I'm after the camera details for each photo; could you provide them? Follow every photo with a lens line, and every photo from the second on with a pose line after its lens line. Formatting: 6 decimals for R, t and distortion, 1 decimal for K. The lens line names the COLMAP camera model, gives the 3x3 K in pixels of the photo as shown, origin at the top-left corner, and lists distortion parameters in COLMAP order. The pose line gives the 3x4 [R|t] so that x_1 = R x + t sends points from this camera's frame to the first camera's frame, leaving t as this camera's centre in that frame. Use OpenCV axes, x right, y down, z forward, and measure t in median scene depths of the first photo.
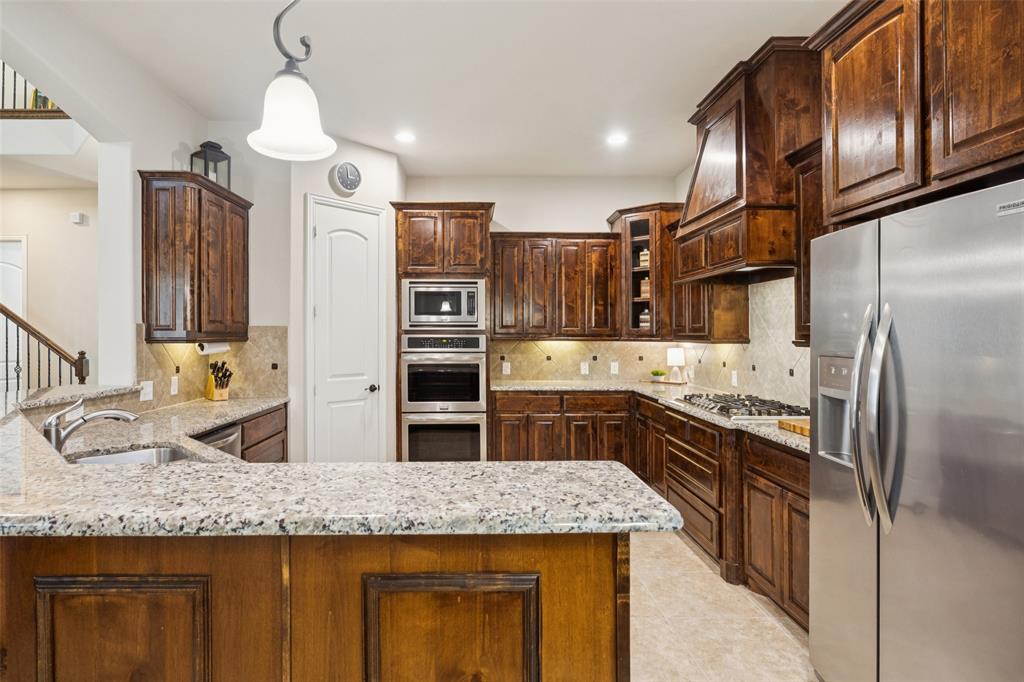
lens RADIAL K [[544.7, 0, 509.1], [0, 544.7, 338.1], [0, 0, 1]] dist [-0.001682, 0.000130]
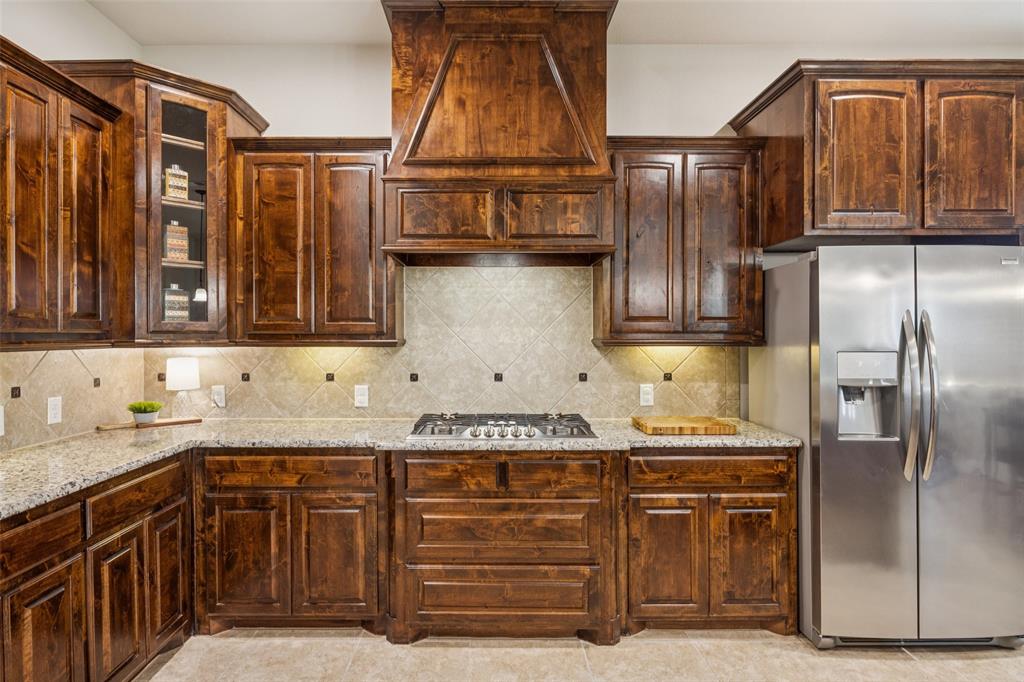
lens RADIAL K [[542.1, 0, 509.9], [0, 542.1, 332.5], [0, 0, 1]] dist [-0.000686, -0.000974]
pose [[0.052001, 0.002035, 0.998645, -0.248664], [0.006674, 0.999975, -0.002385, -0.004194], [-0.998625, 0.006789, 0.051986, 0.693221]]
